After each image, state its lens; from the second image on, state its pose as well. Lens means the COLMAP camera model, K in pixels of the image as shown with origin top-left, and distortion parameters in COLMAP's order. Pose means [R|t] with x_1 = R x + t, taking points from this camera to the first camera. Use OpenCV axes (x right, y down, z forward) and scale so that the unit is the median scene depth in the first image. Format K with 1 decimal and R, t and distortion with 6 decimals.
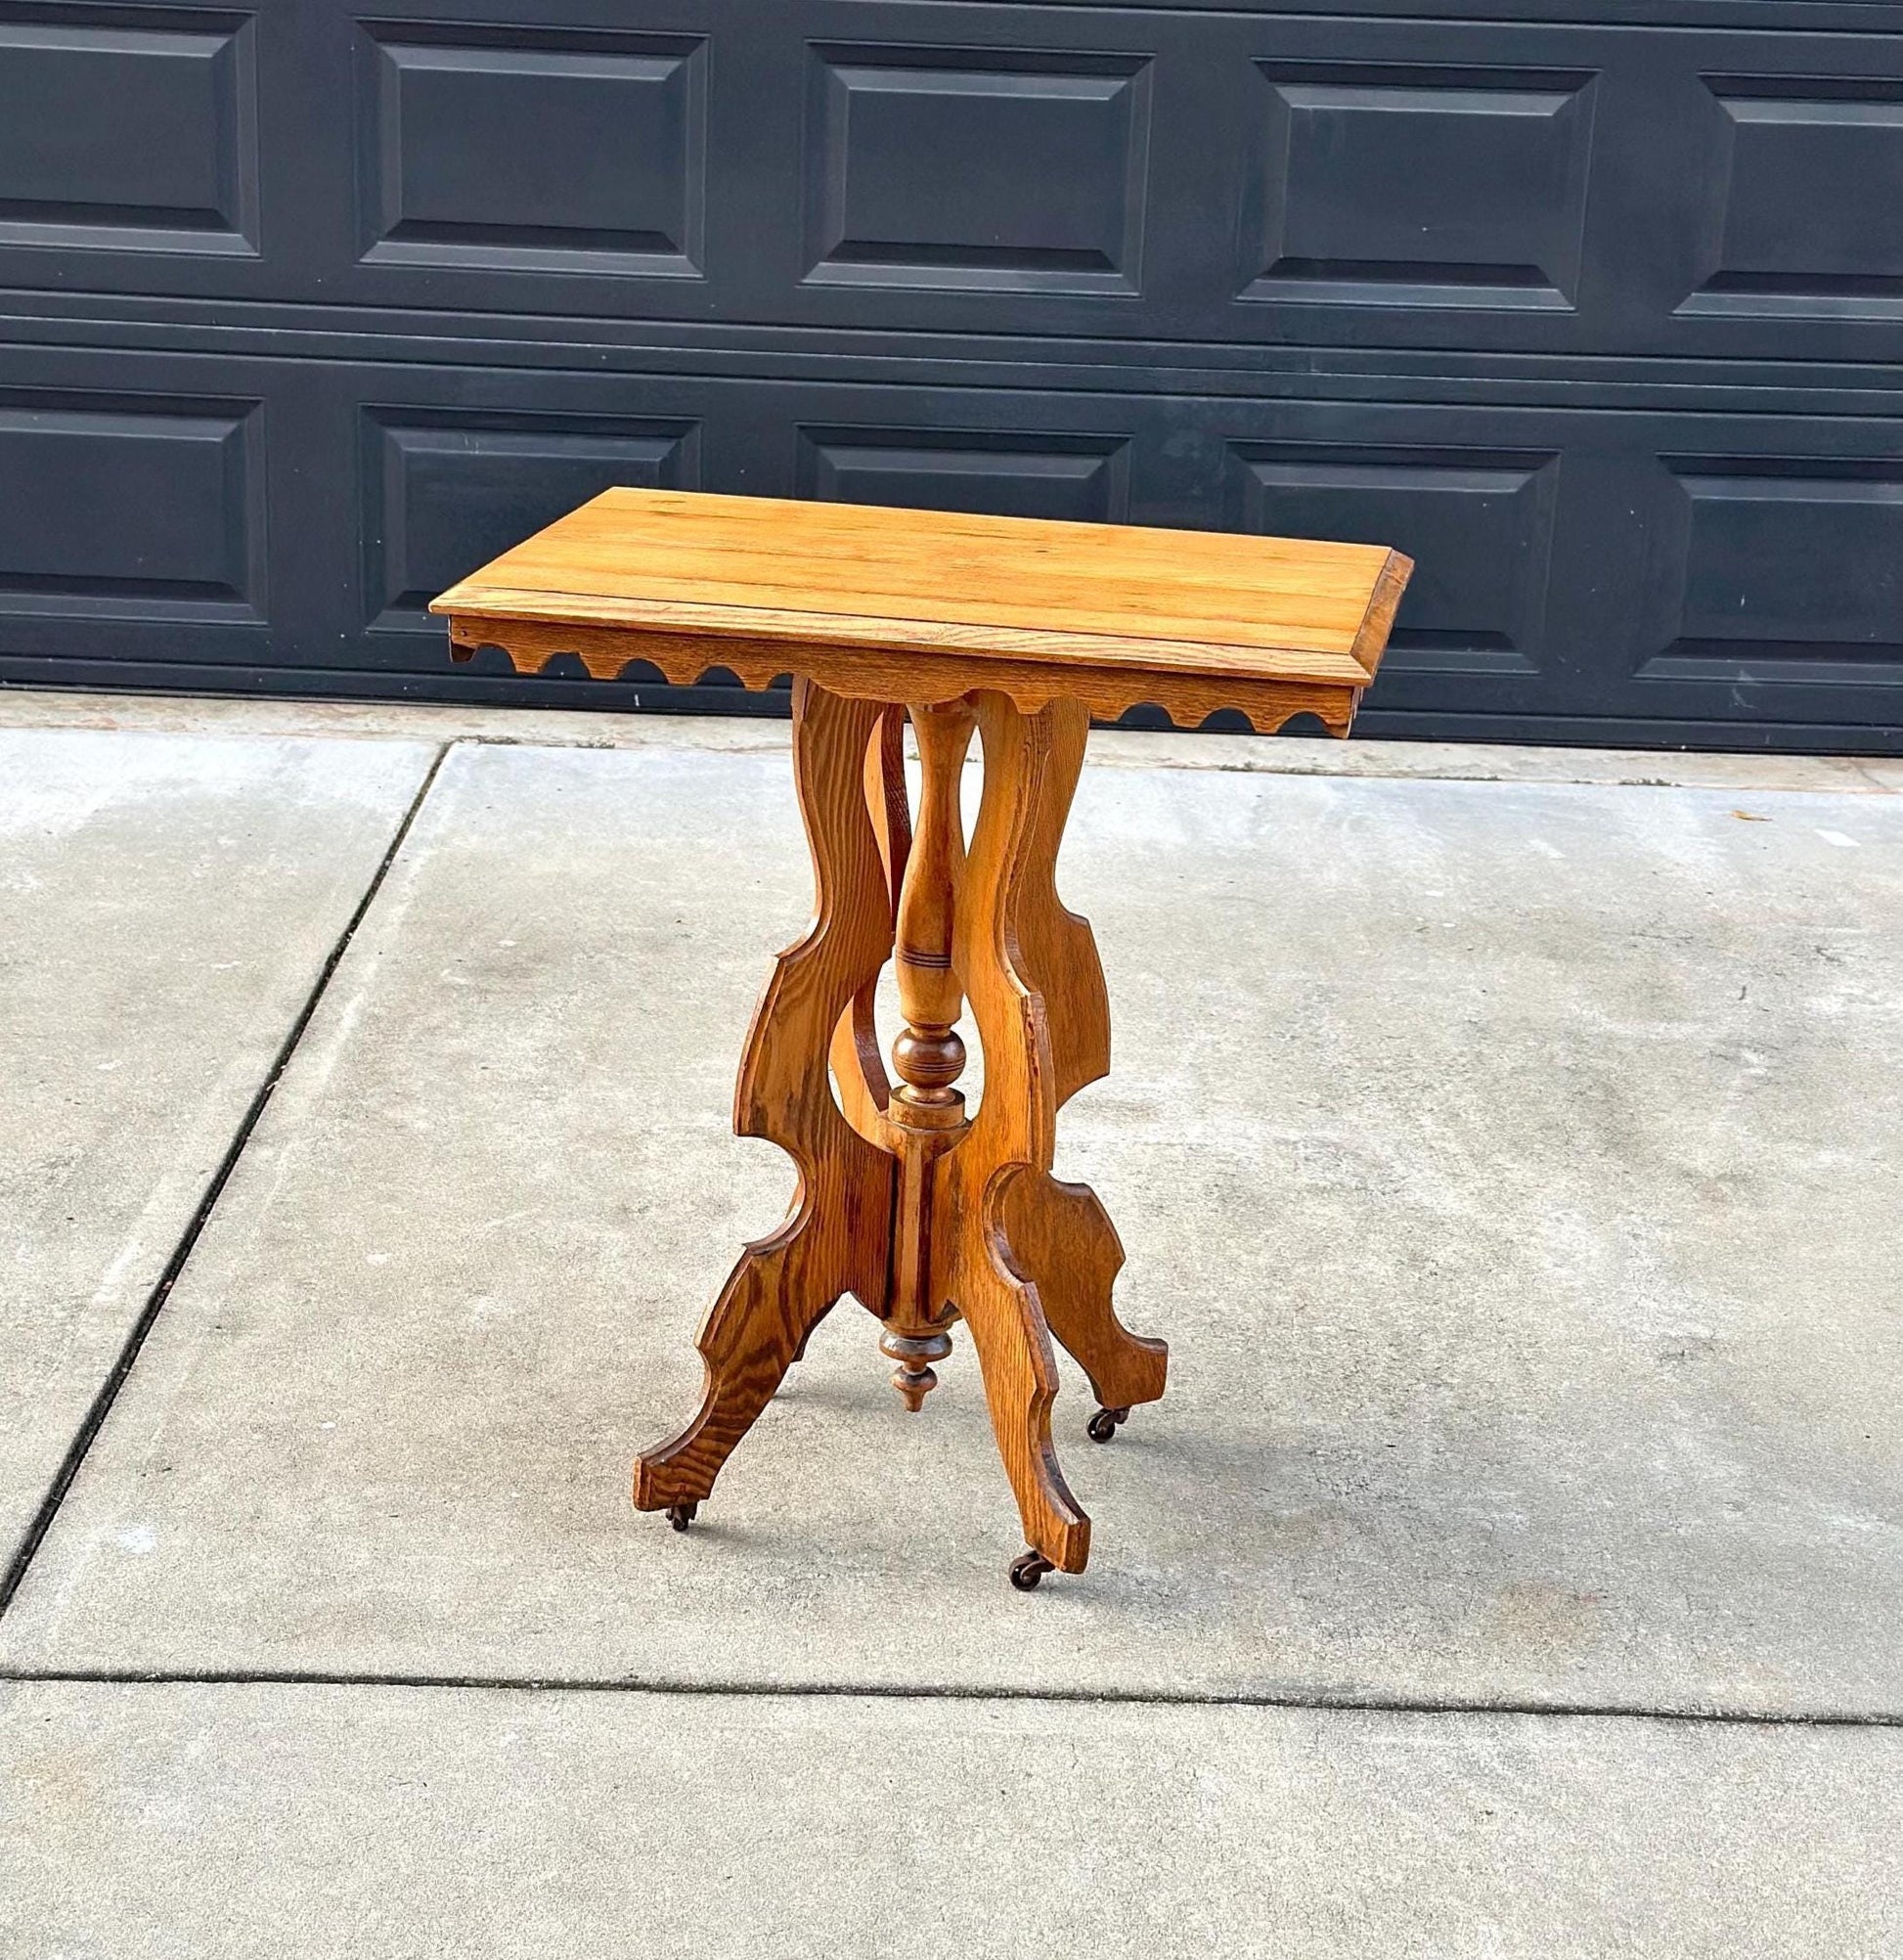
lens RADIAL K [[3622.9, 0, 924.3], [0, 3622.9, 1032.9], [0, 0, 1]] dist [0.164587, -0.156816]
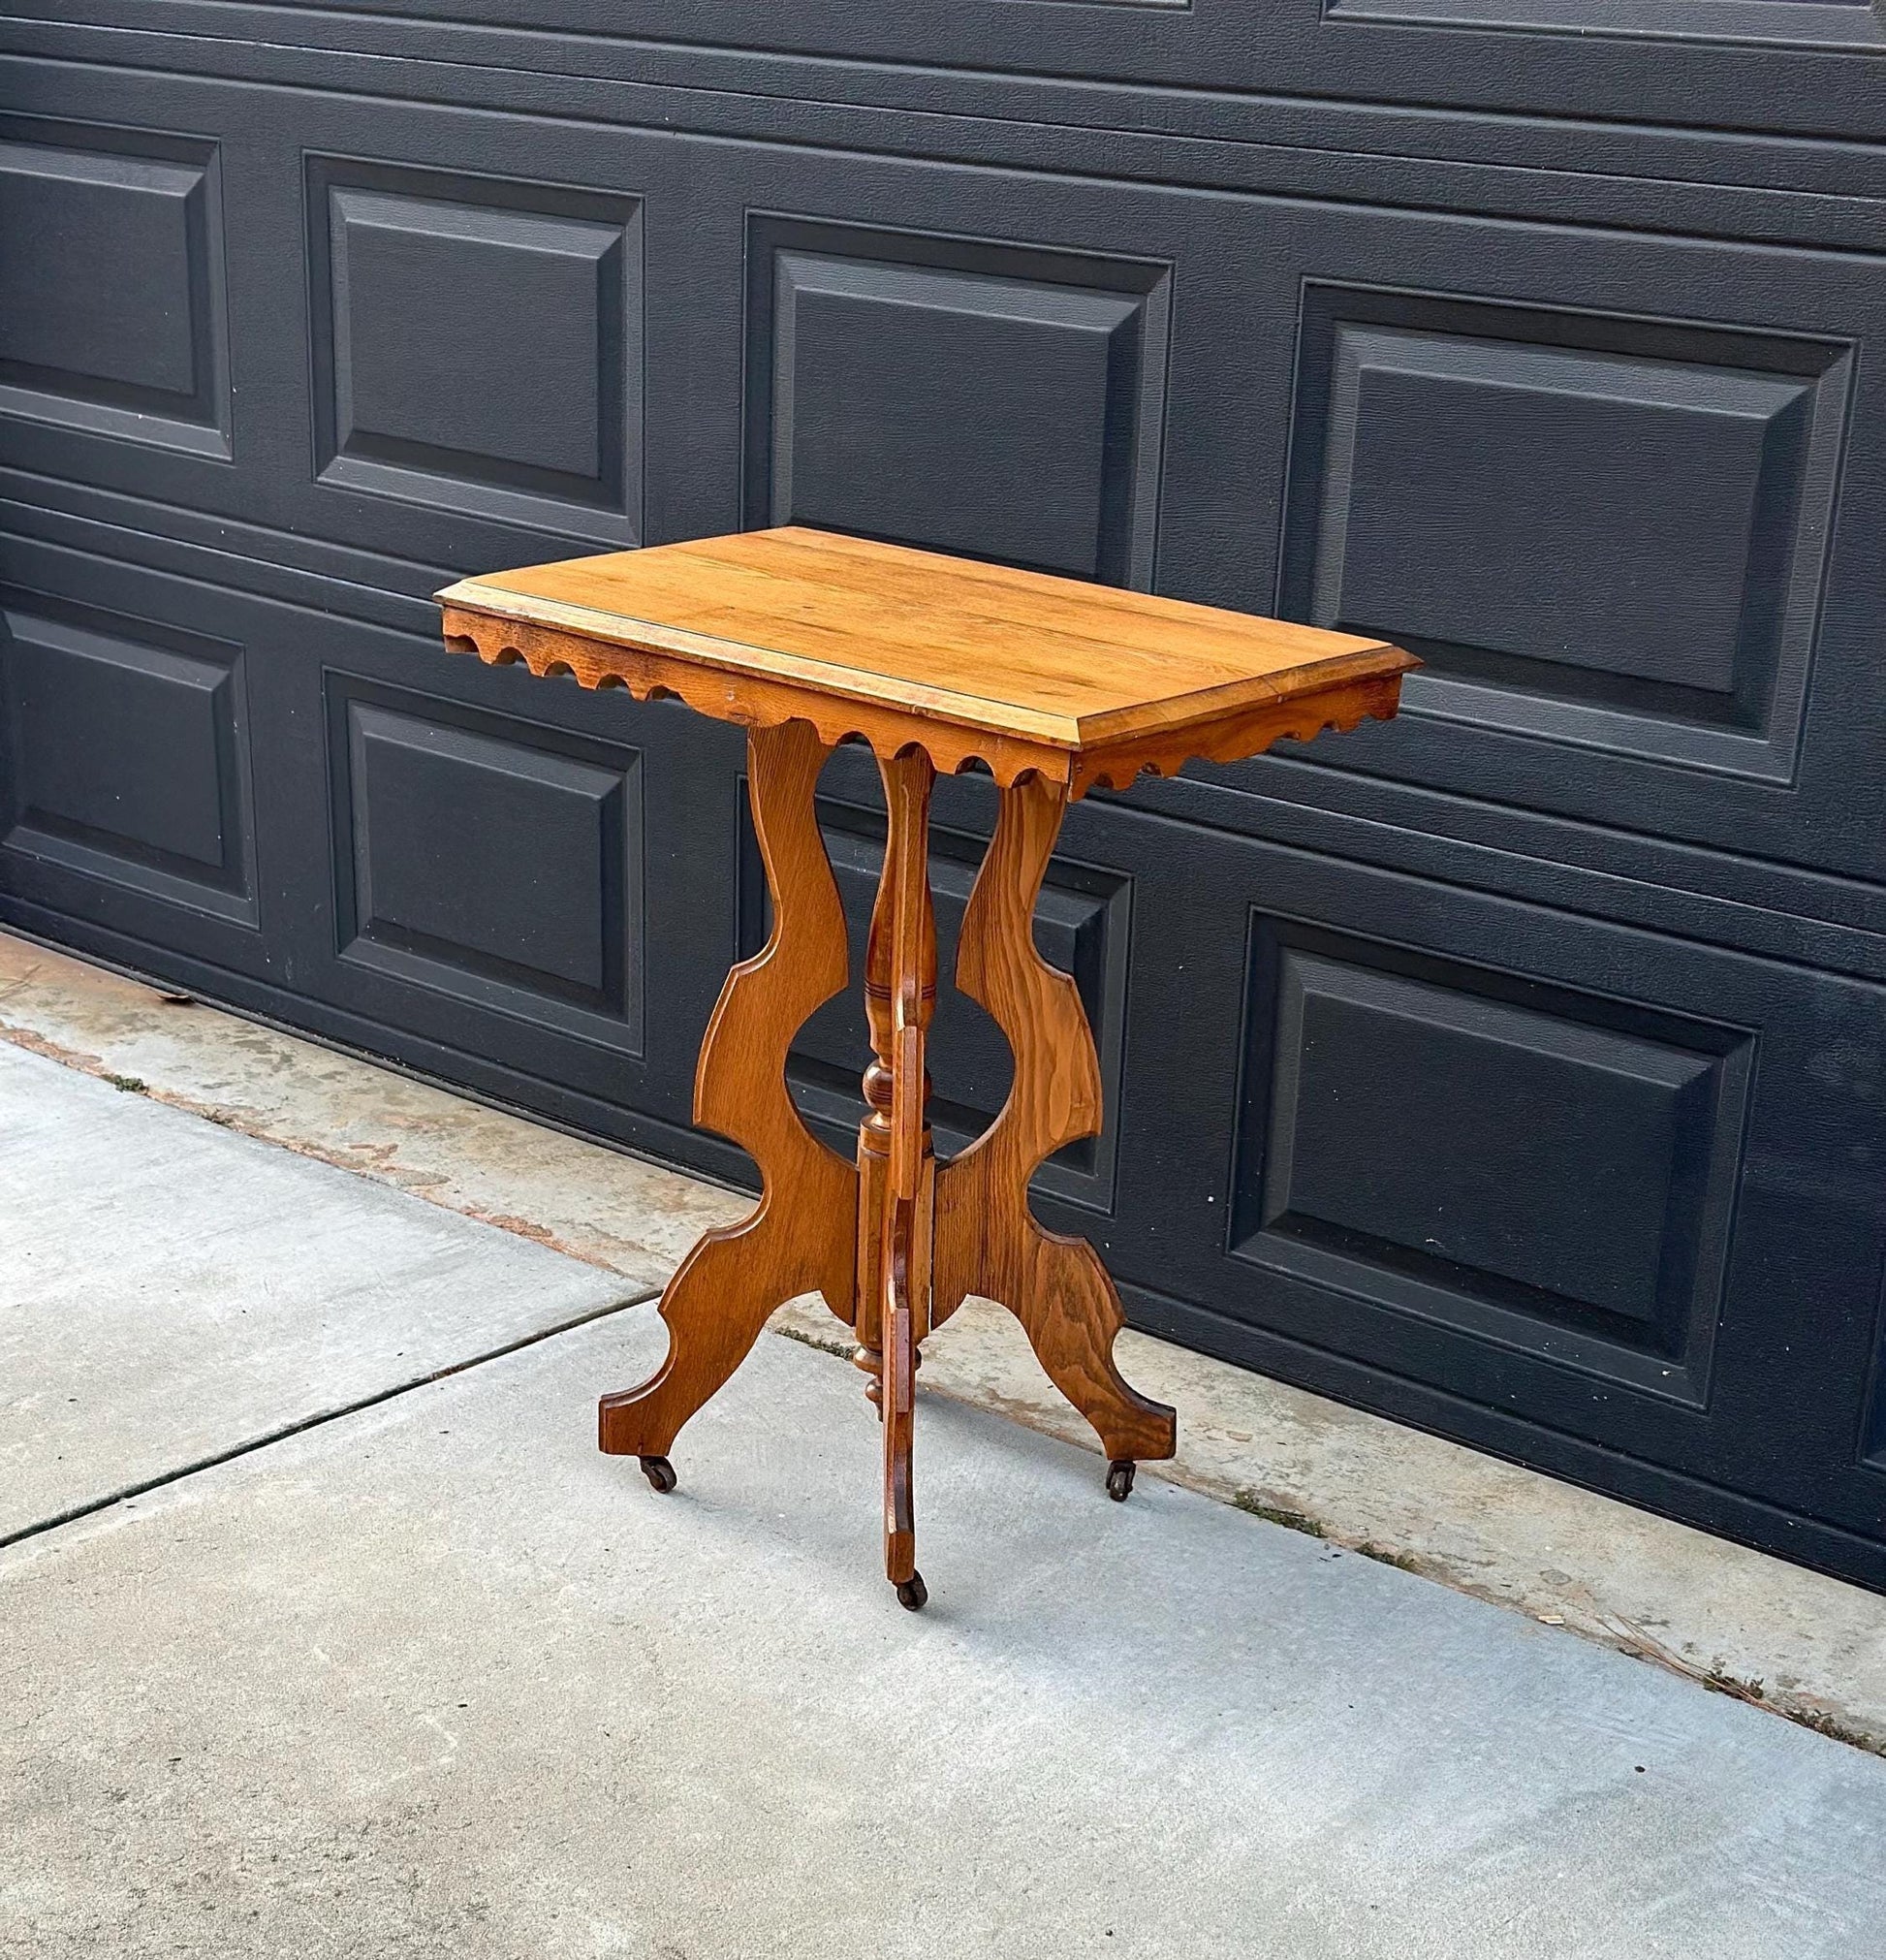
lens RADIAL K [[3510.5, 0, 919.1], [0, 3510.5, 1252.7], [0, 0, 1]] dist [0.208139, -0.396014]
pose [[0.738823, 0.232118, -0.632662, 0.313852], [-0.202416, 0.971895, 0.120199, -0.173697], [0.642782, 0.039256, 0.765043, 0.525552]]
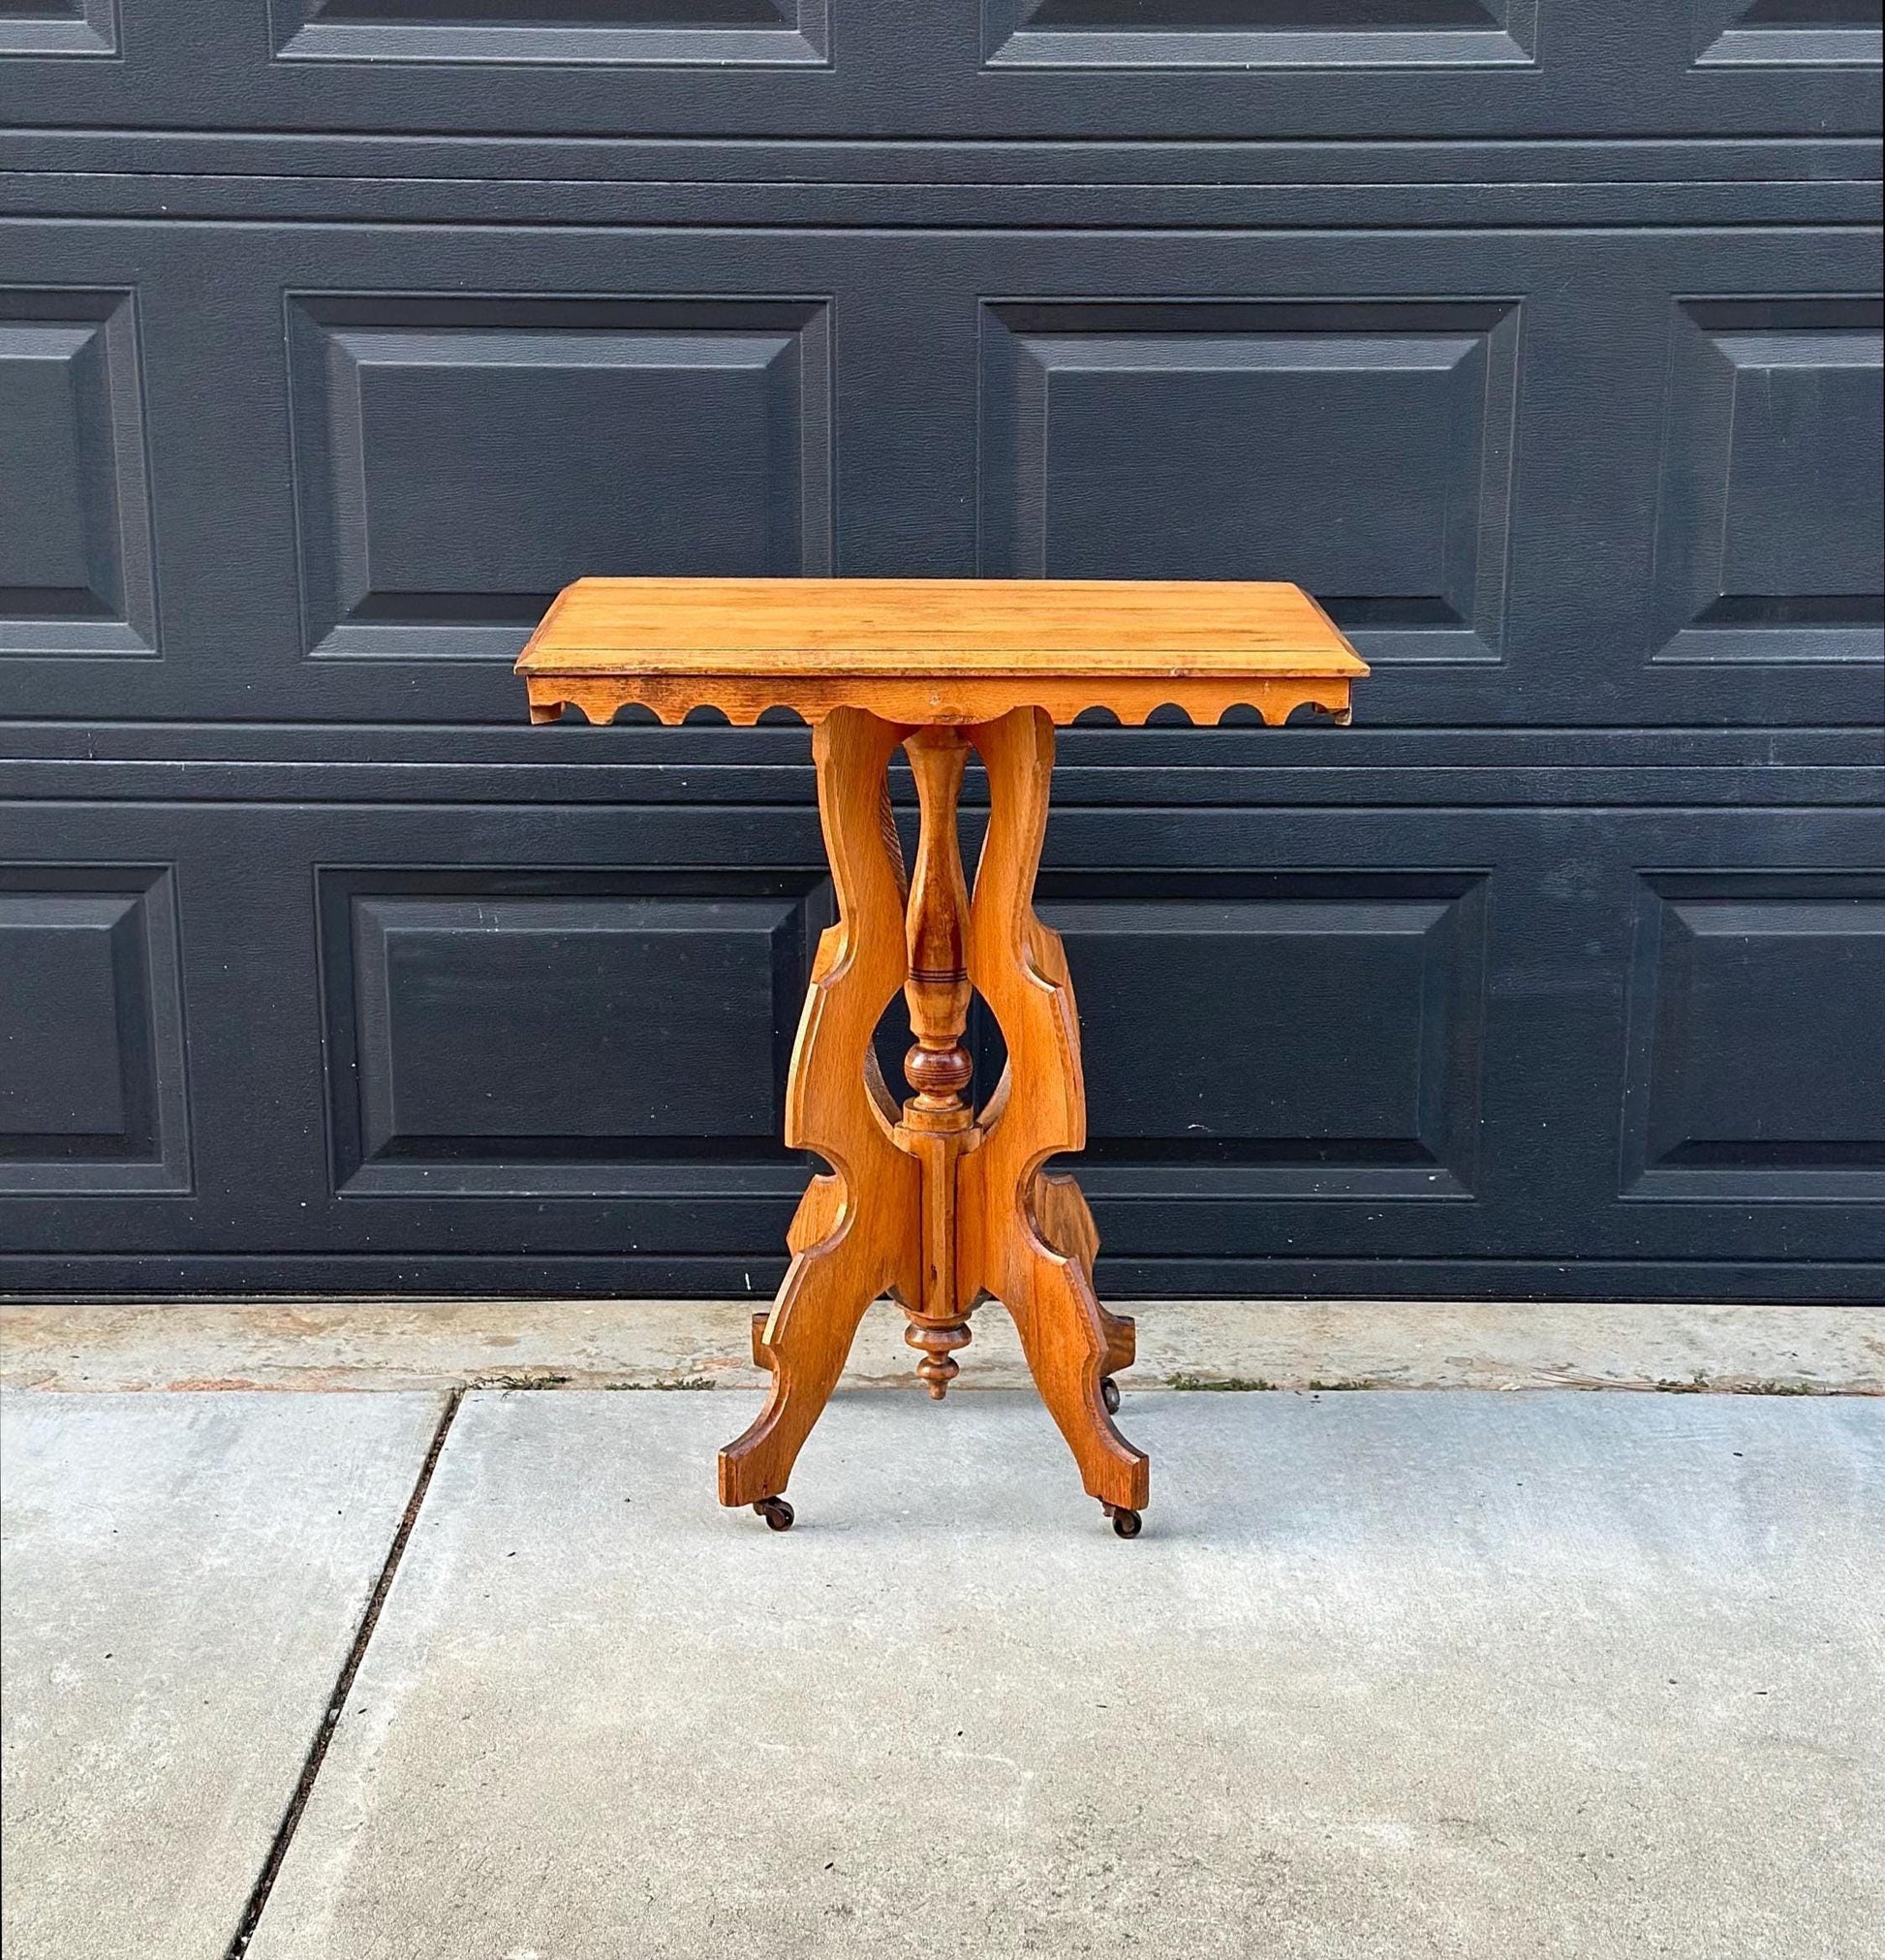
lens RADIAL K [[3492.8, 0, 939.8], [0, 3492.8, 1073.1], [0, 0, 1]] dist [0.172471, -0.175867]
pose [[0.999147, -0.031020, -0.027272, -0.026503], [0.030413, 0.999286, -0.022405, -0.118690], [0.027947, 0.021556, 0.999377, 0.375227]]
